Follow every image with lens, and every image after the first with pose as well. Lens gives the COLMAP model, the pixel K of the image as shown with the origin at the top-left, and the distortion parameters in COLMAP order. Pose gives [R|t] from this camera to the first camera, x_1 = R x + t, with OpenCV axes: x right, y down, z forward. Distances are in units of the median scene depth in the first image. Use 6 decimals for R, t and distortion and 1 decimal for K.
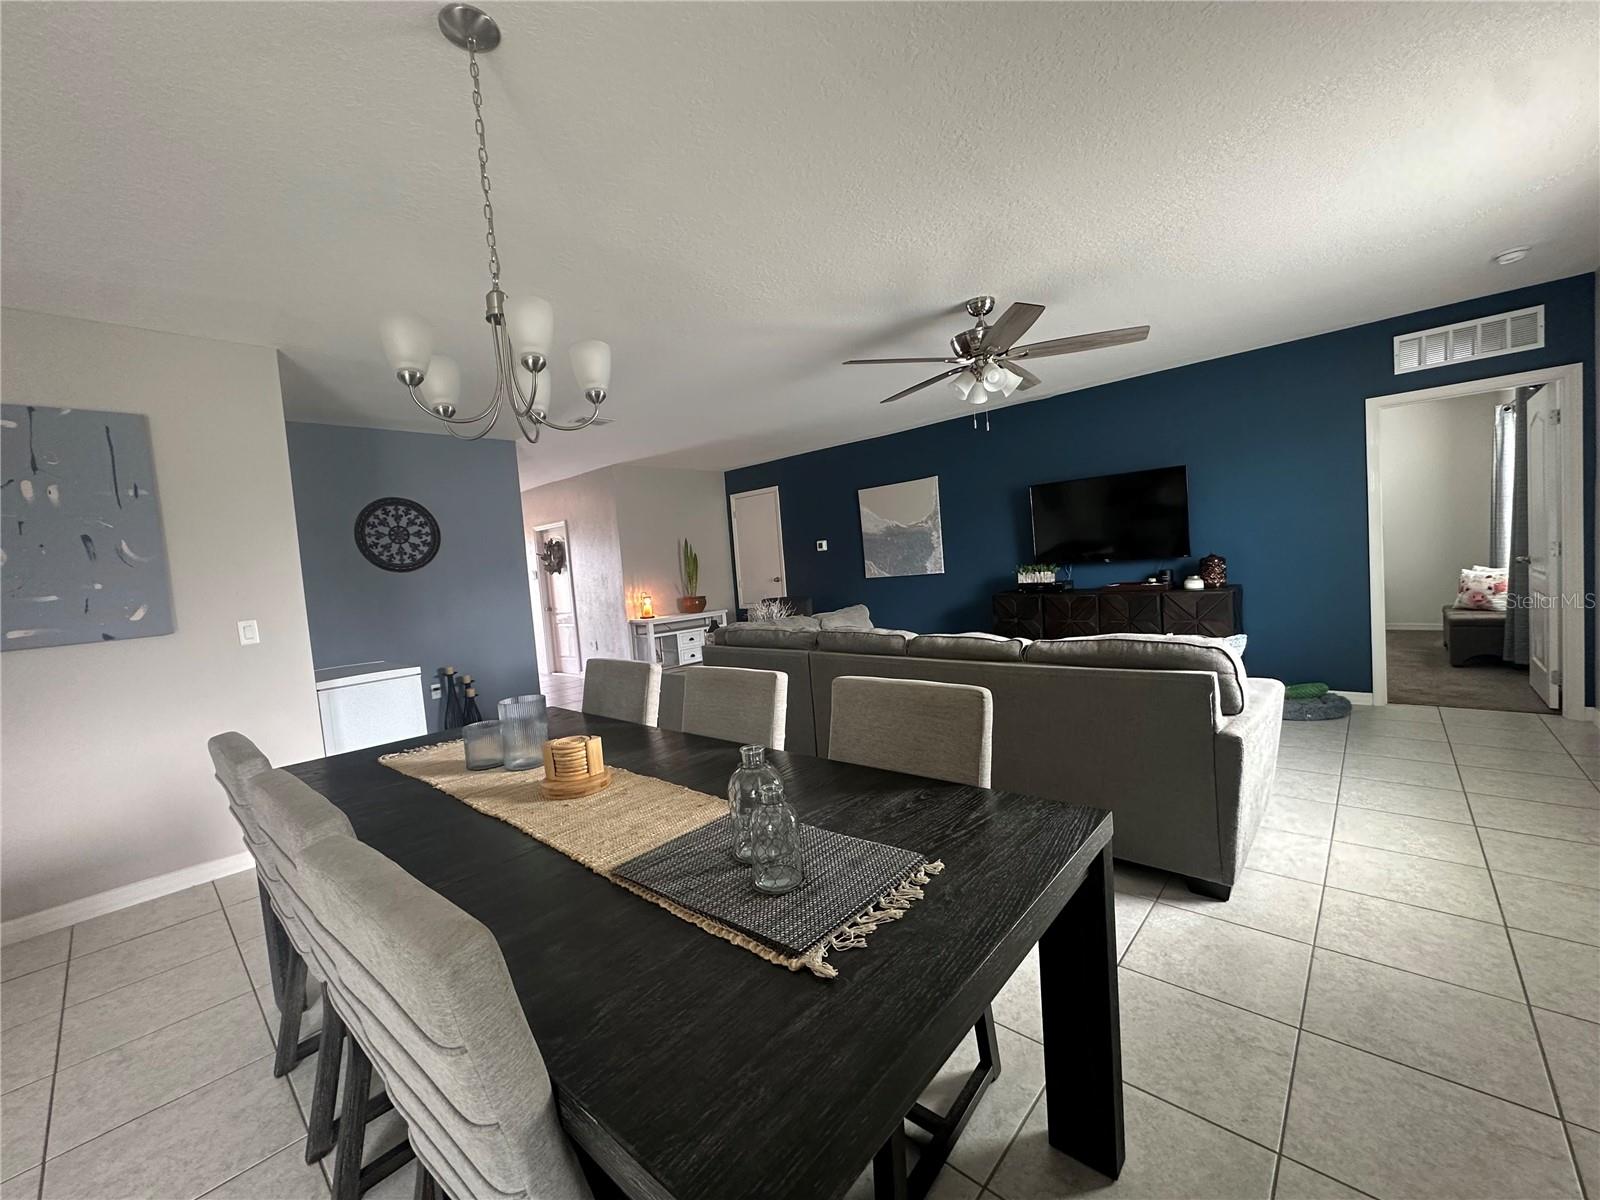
lens RADIAL K [[636.3, 0, 794.3], [0, 636.3, 602.8], [0, 0, 1]] dist [-0.002182, -0.000211]
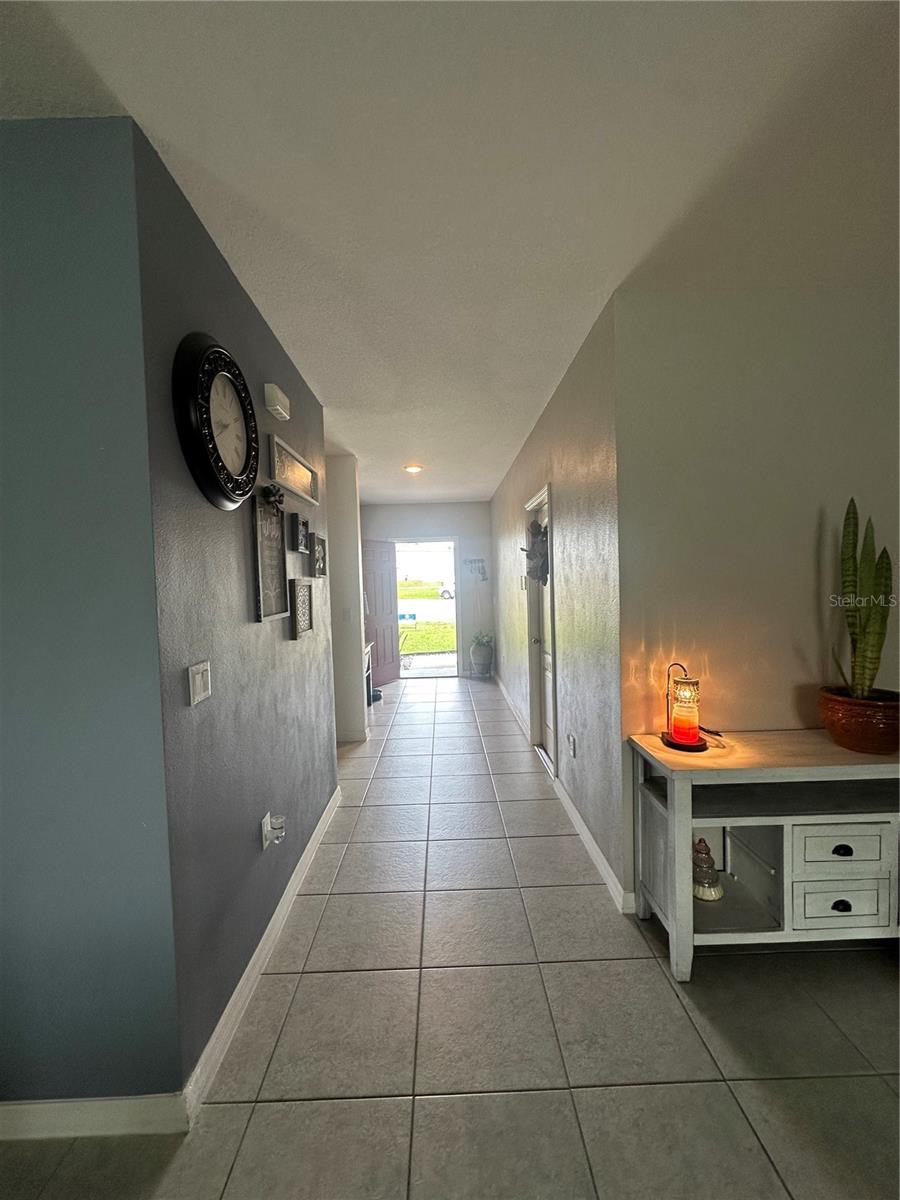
lens RADIAL K [[477.2, 0, 445.8], [0, 477.2, 601.4], [0, 0, 1]] dist [-0.002182, -0.000211]
pose [[0.681154, 0.086374, -0.727027, -0.187203], [-0.066818, 0.996206, 0.055752, -0.072929], [0.729084, 0.010602, 0.684342, 0.986874]]
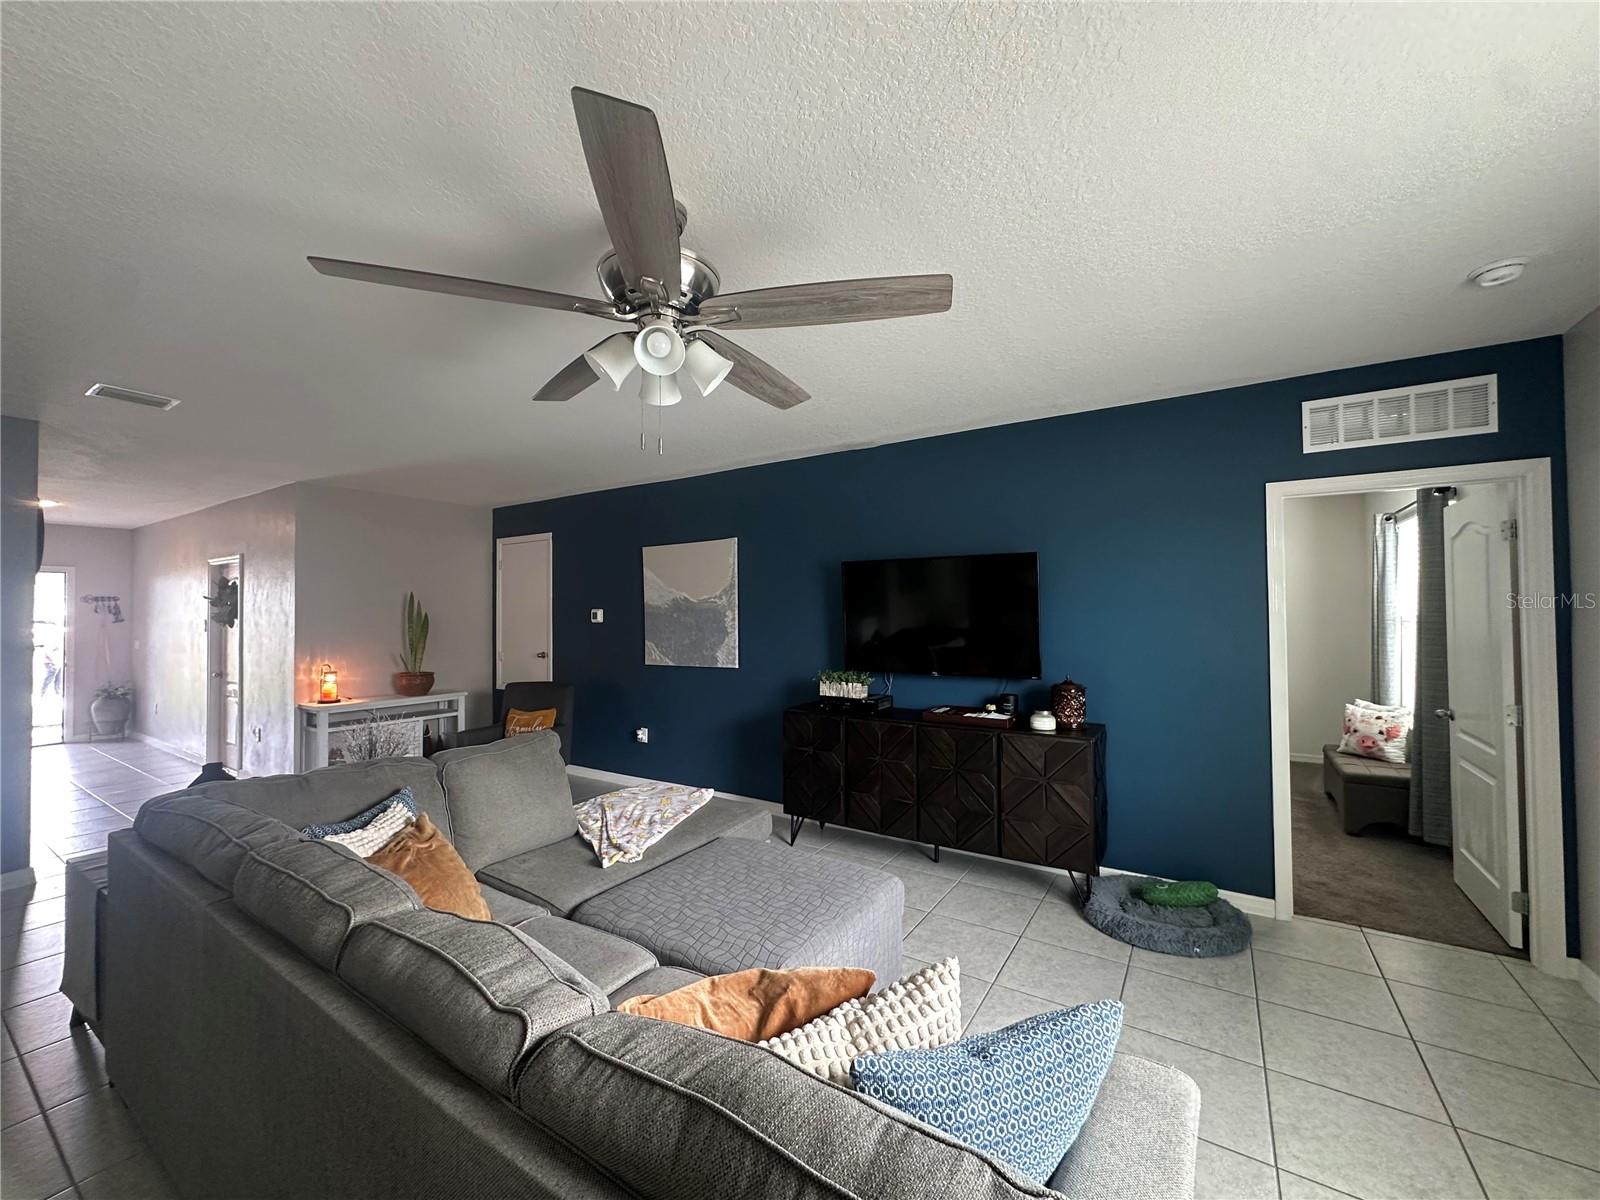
lens RADIAL K [[636.3, 0, 793.6], [0, 636.3, 601.9], [0, 0, 1]] dist [-0.002182, -0.000211]
pose [[0.984551, 0.072373, 0.159439, 0.203254], [-0.058236, 0.994089, -0.091629, -0.068375], [-0.165128, 0.080929, 0.982946, 0.297191]]
